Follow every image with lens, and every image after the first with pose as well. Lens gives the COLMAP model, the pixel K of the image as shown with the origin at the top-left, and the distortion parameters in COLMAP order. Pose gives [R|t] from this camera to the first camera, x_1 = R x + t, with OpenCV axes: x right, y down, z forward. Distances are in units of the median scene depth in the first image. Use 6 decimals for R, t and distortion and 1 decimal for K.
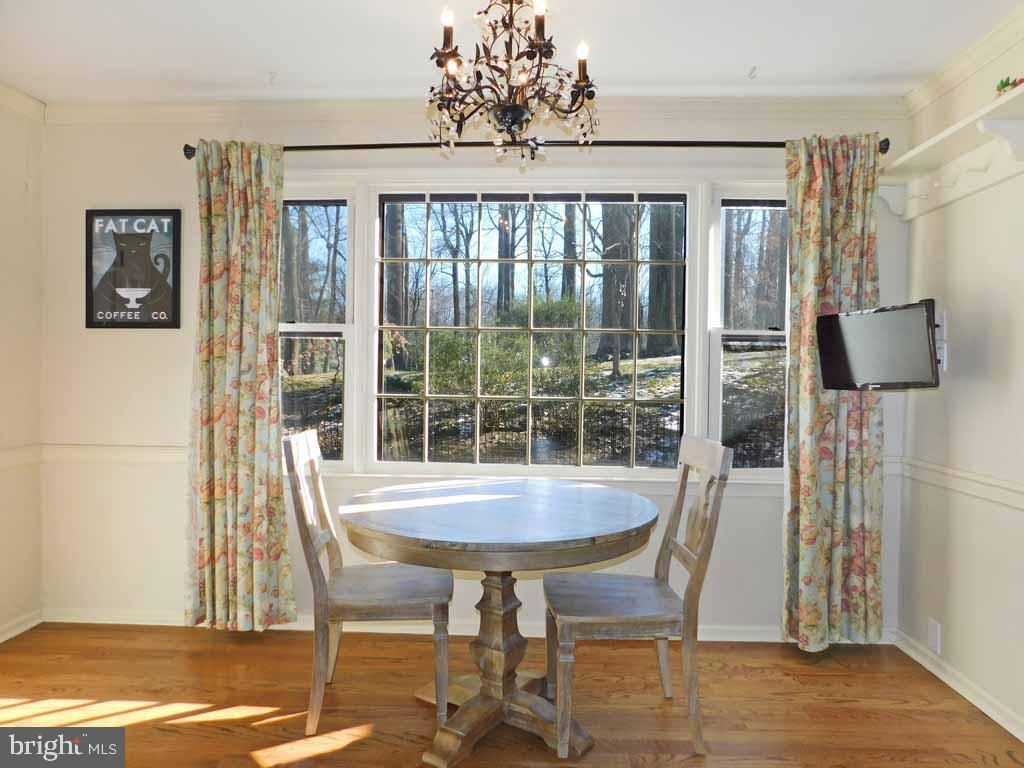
lens RADIAL K [[678.1, 0, 517.8], [0, 678.1, 380.8], [0, 0, 1]] dist [-0.041379, 0.019366]
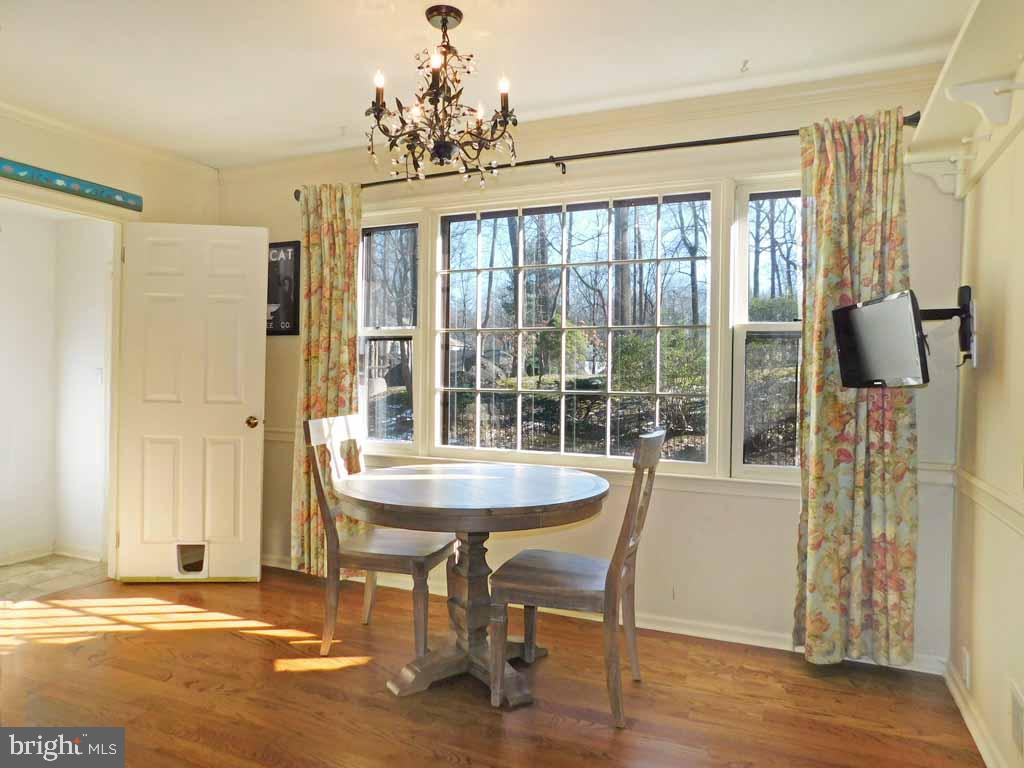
lens RADIAL K [[678.1, 0, 506.5], [0, 678.1, 377.9], [0, 0, 1]] dist [-0.041379, 0.019366]
pose [[0.931275, 0.004732, -0.364286, 0.358211], [-0.008497, 0.999926, -0.008734, 0.011809], [0.364218, 0.011229, 0.931246, -0.043271]]
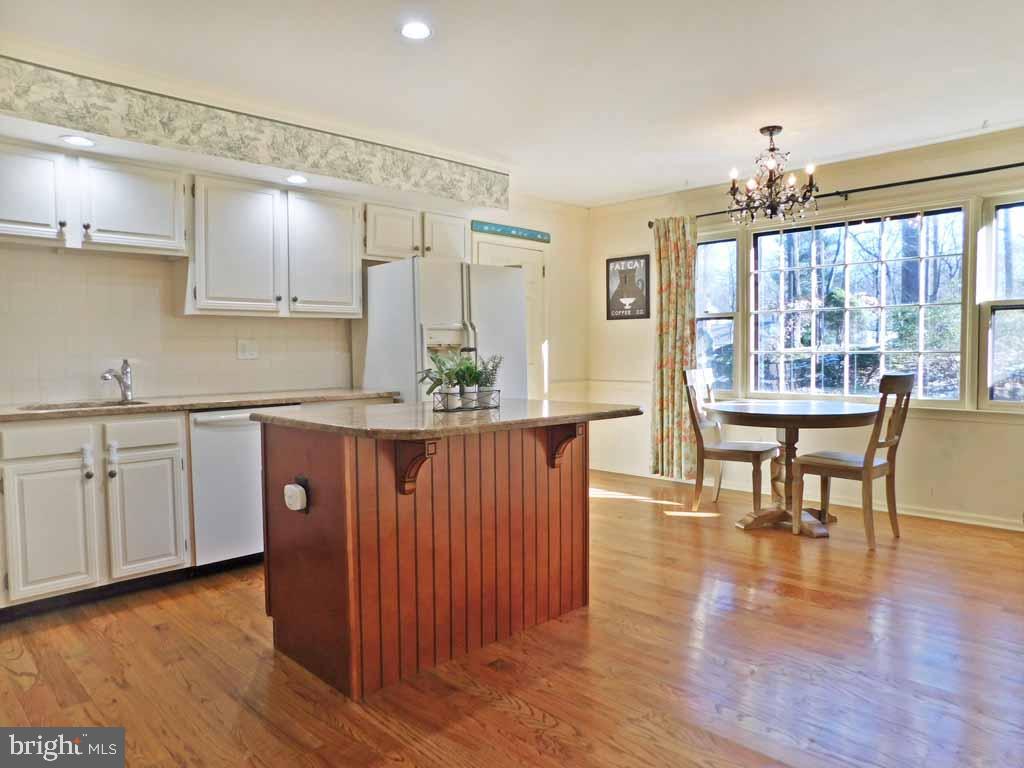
lens RADIAL K [[678.1, 0, 508.4], [0, 678.1, 378.9], [0, 0, 1]] dist [-0.041379, 0.019366]
pose [[0.733399, 0.014555, -0.679643, 0.540796], [0.006584, 0.999572, 0.028510, 0.037437], [0.679767, -0.025384, 0.732989, -0.715733]]
